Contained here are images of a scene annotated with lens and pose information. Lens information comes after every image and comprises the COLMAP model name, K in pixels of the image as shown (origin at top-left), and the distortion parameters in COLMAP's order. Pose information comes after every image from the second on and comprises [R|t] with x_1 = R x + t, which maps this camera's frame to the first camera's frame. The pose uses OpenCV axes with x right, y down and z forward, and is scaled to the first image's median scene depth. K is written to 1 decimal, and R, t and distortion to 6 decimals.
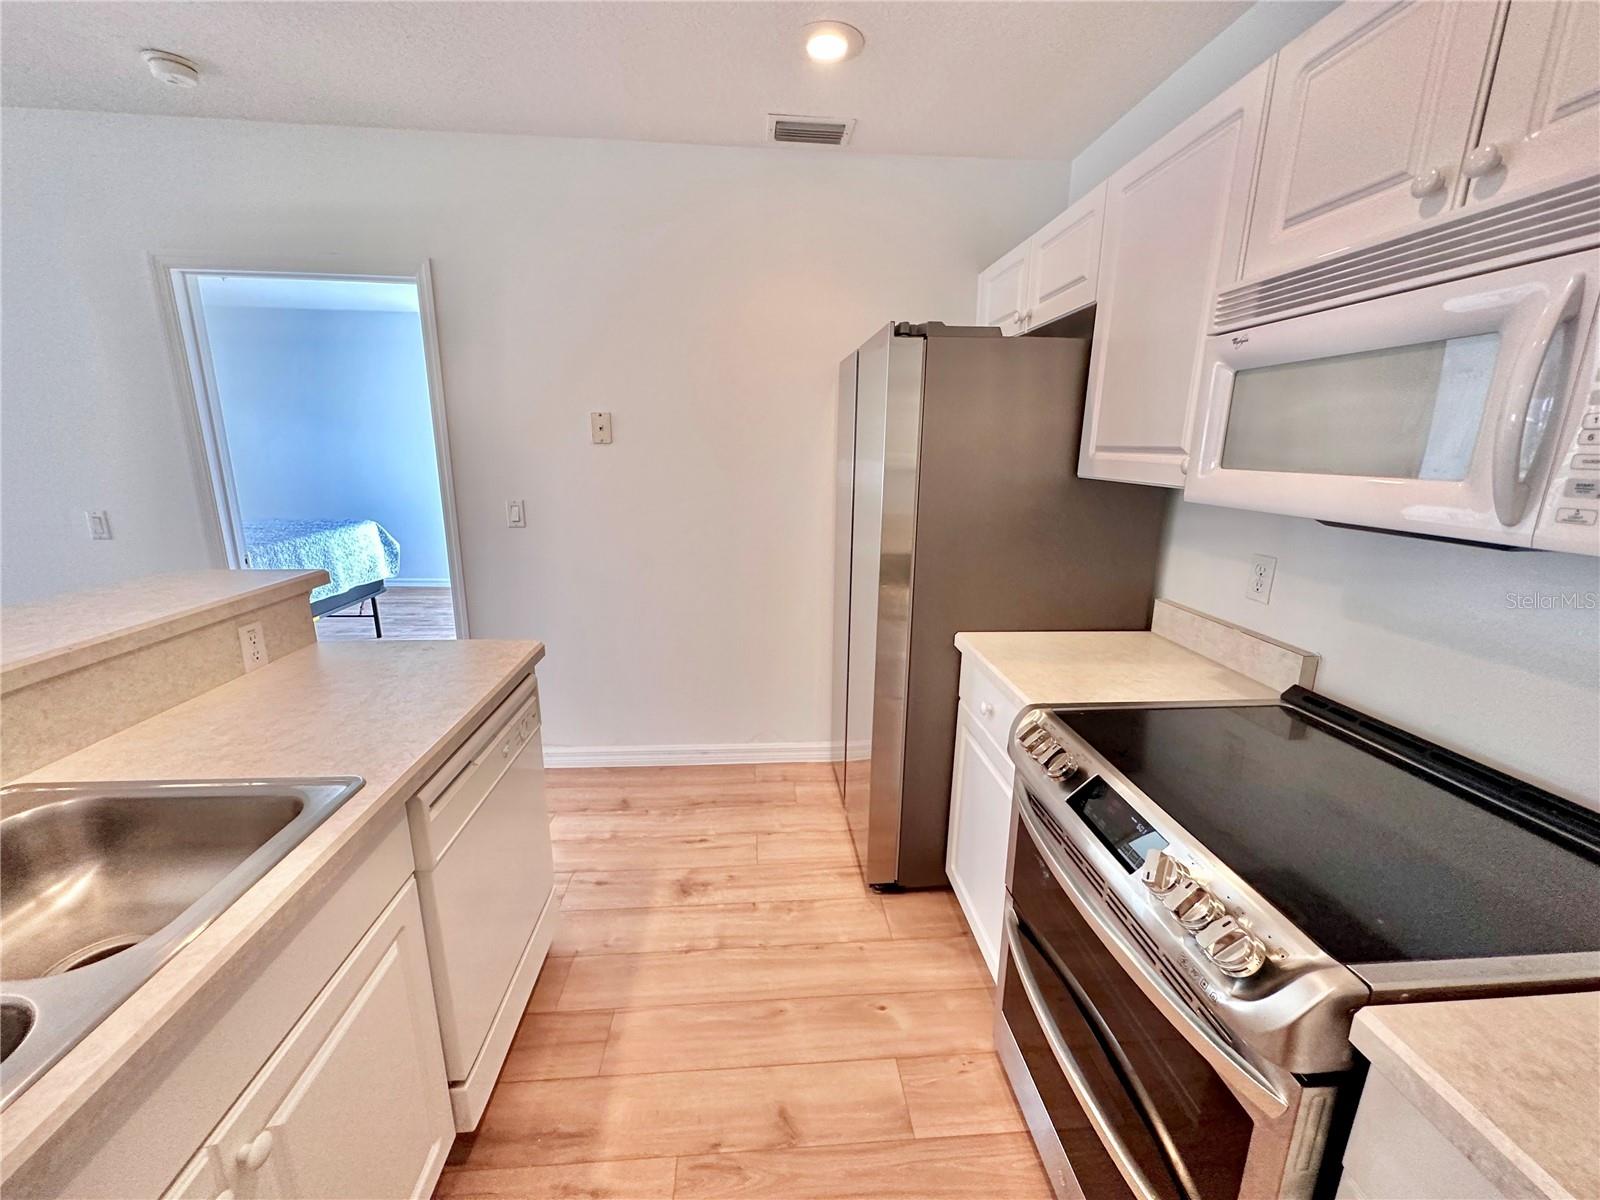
lens RADIAL K [[640.2, 0, 792.4], [0, 640.2, 598.5], [0, 0, 1]] dist [-0.001906, -0.000087]
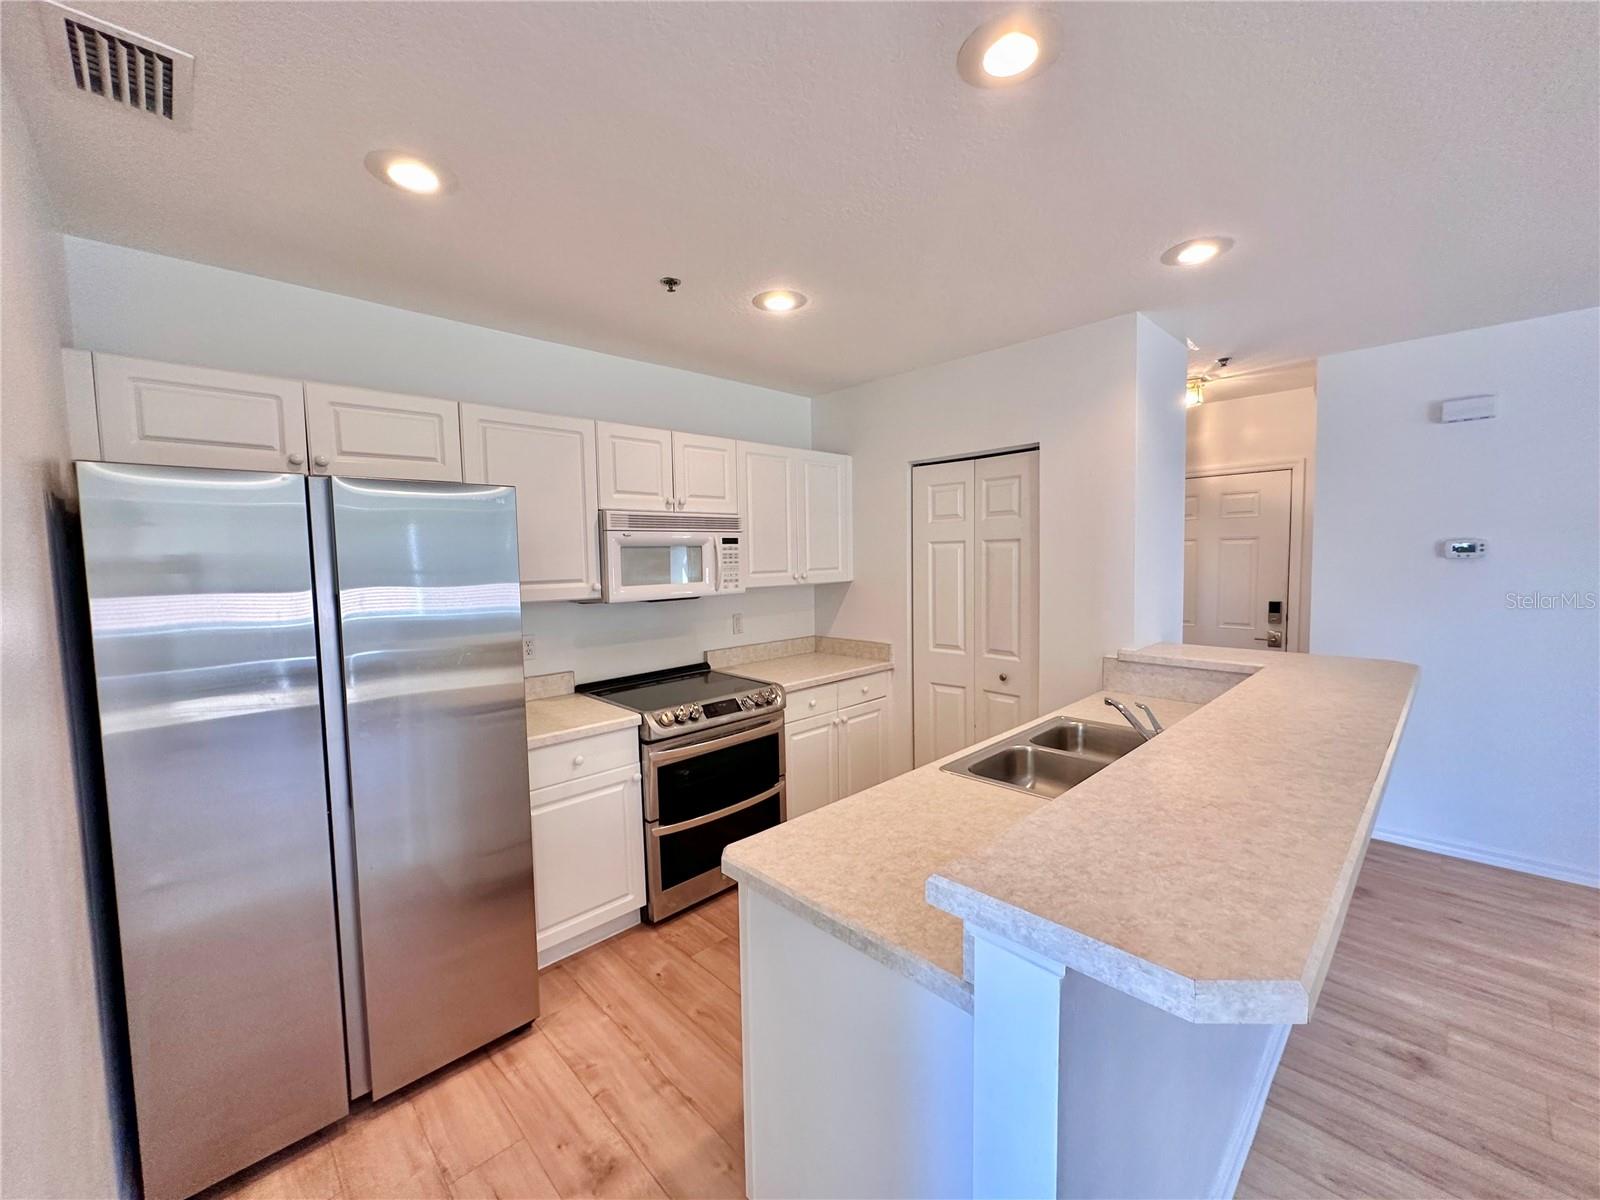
lens RADIAL K [[642.7, 0, 800.0], [0, 642.7, 600.0], [0, 0, 1]] dist [-0.001318, 0.000996]
pose [[-0.645808, -0.055304, 0.761494, -1.332538], [0.190150, 0.954296, 0.230568, -0.498874], [-0.739442, 0.293701, -0.605776, 1.701201]]
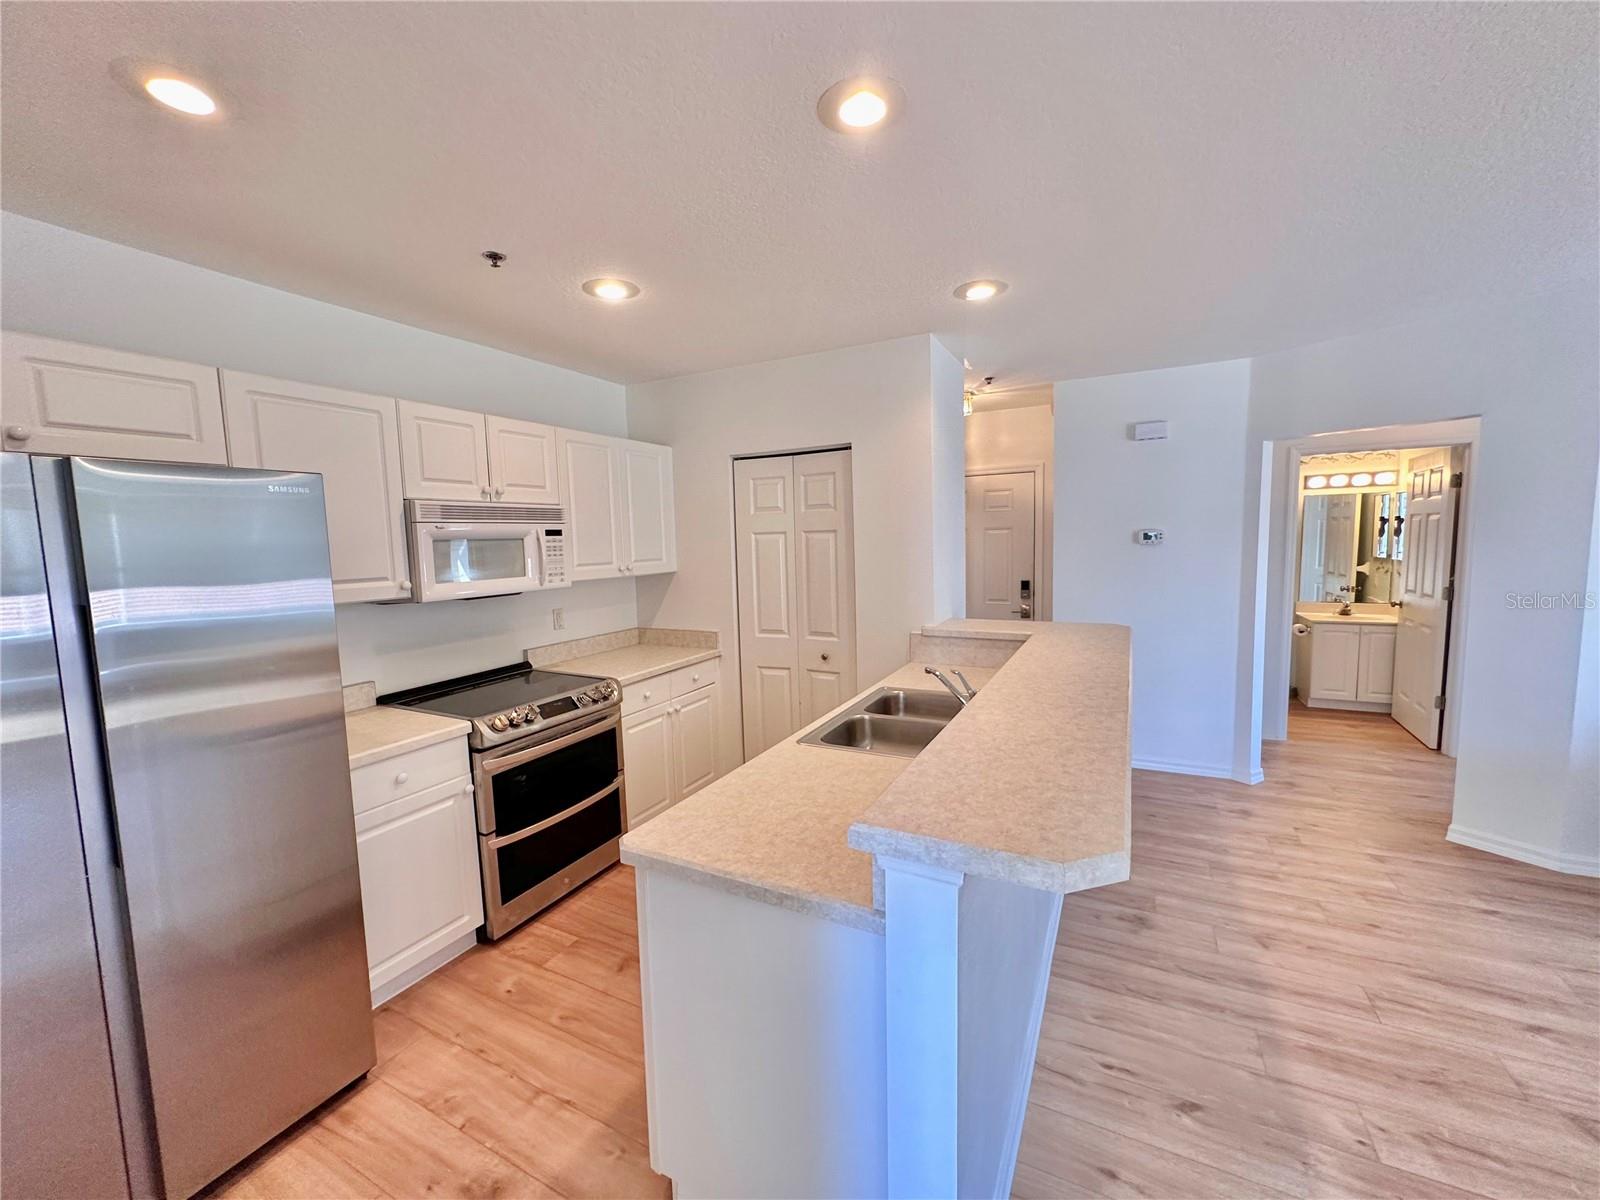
lens RADIAL K [[642.7, 0, 800.0], [0, 642.7, 600.0], [0, 0, 1]] dist [-0.001318, 0.000996]
pose [[-0.856268, -0.041323, 0.514877, -1.268615], [0.136059, 0.943548, 0.302001, -0.550365], [-0.498291, 0.328647, -0.802307, 1.850009]]
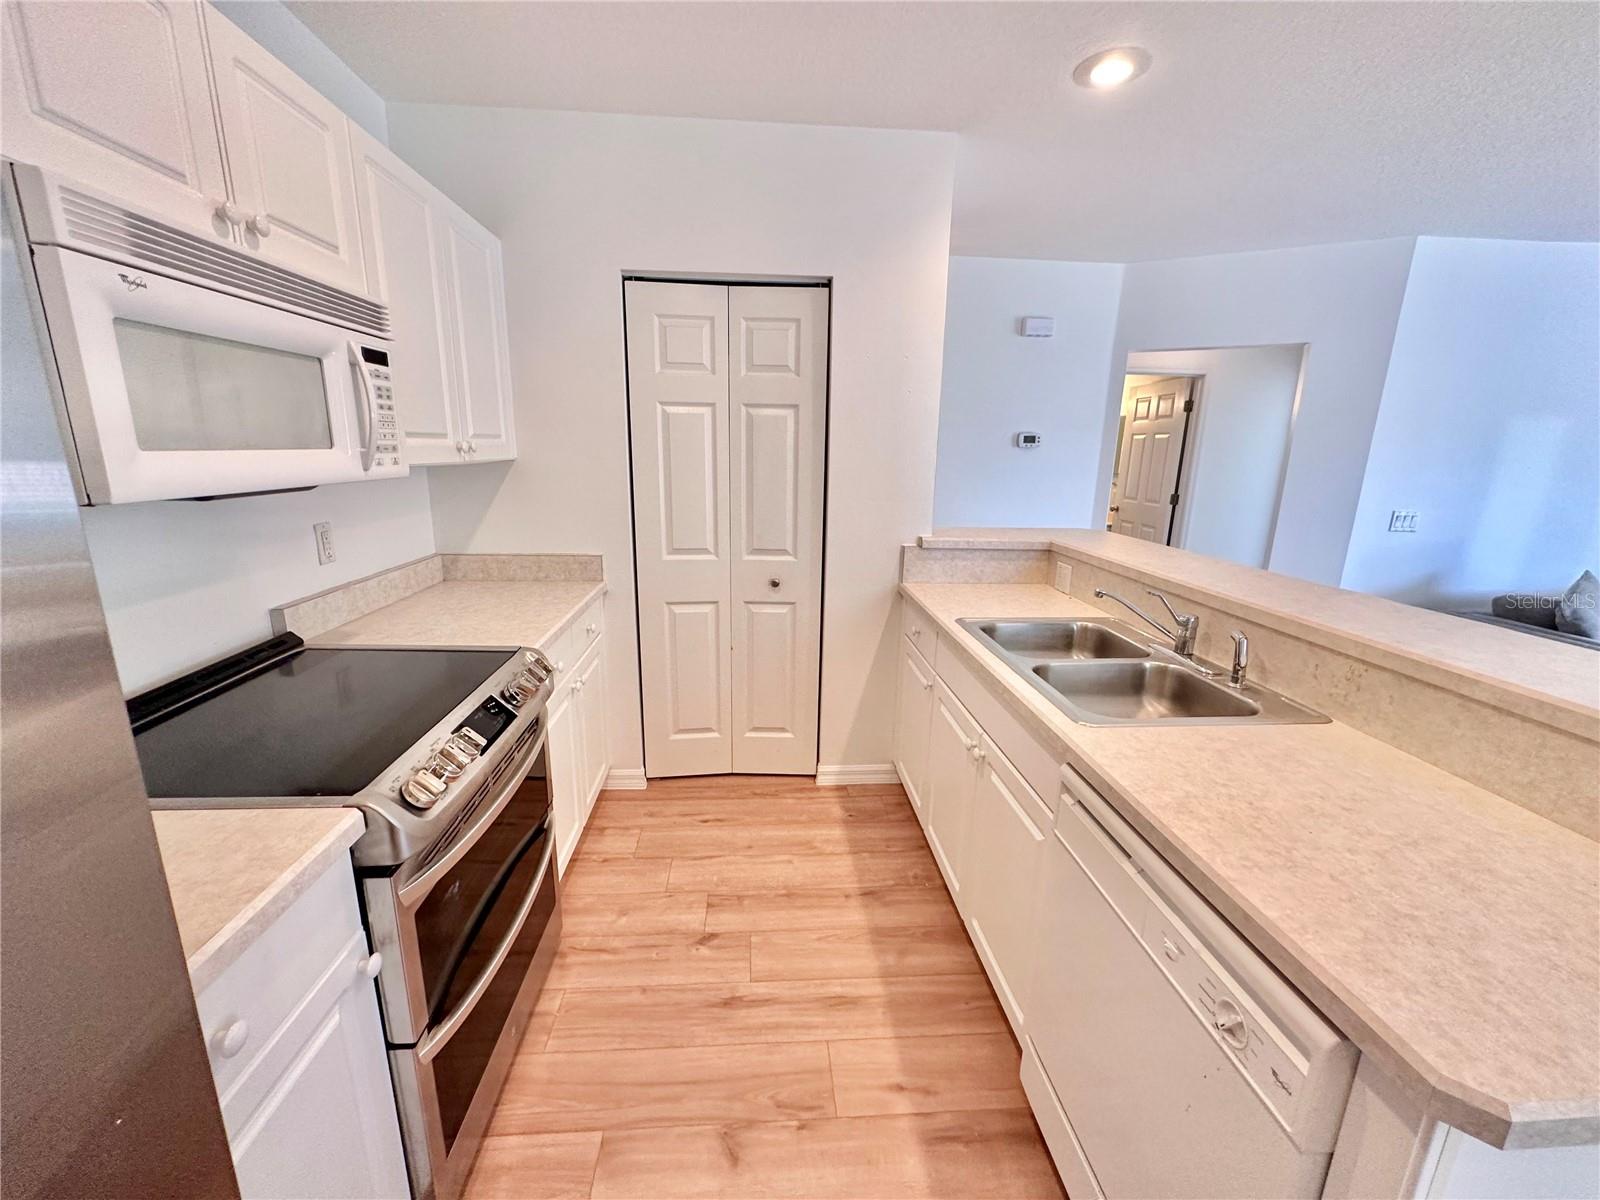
lens RADIAL K [[642.7, 0, 800.0], [0, 642.7, 600.0], [0, 0, 1]] dist [-0.001318, 0.000996]
pose [[-0.999414, -0.031152, -0.014176, -0.074612], [-0.034190, 0.889893, 0.454887, -0.360977], [-0.001556, 0.455105, -0.890436, 1.514460]]
